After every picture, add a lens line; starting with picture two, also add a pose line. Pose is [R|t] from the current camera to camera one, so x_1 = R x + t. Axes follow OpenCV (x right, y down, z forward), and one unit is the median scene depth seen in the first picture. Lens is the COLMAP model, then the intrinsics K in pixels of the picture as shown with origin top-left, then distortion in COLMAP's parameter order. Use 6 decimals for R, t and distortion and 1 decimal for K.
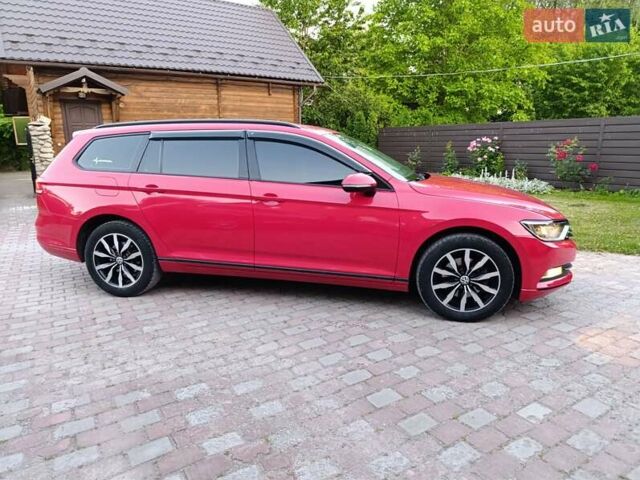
lens RADIAL K [[443.3, 0, 320.0], [0, 443.3, 240.0], [0, 0, 1]] dist [0.041210, -0.047728]
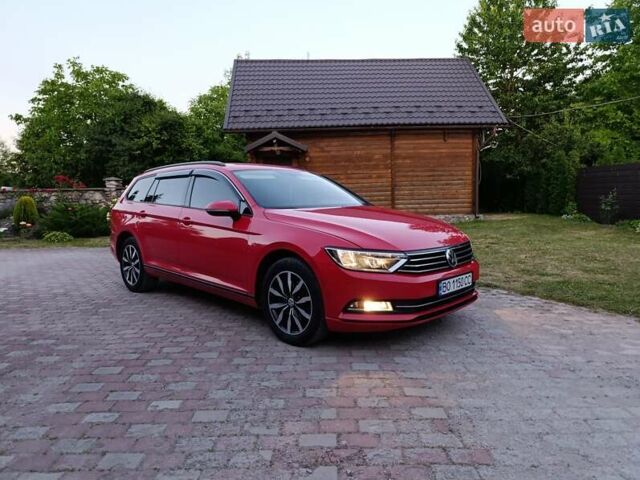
lens RADIAL K [[443.3, 0, 320.0], [0, 443.3, 240.0], [0, 0, 1]] dist [0.041210, -0.047728]
pose [[0.841452, 0.046170, -0.538355, 0.289086], [-0.104342, 0.991473, -0.078058, 0.006152], [0.530161, 0.121855, 0.839095, 0.048525]]
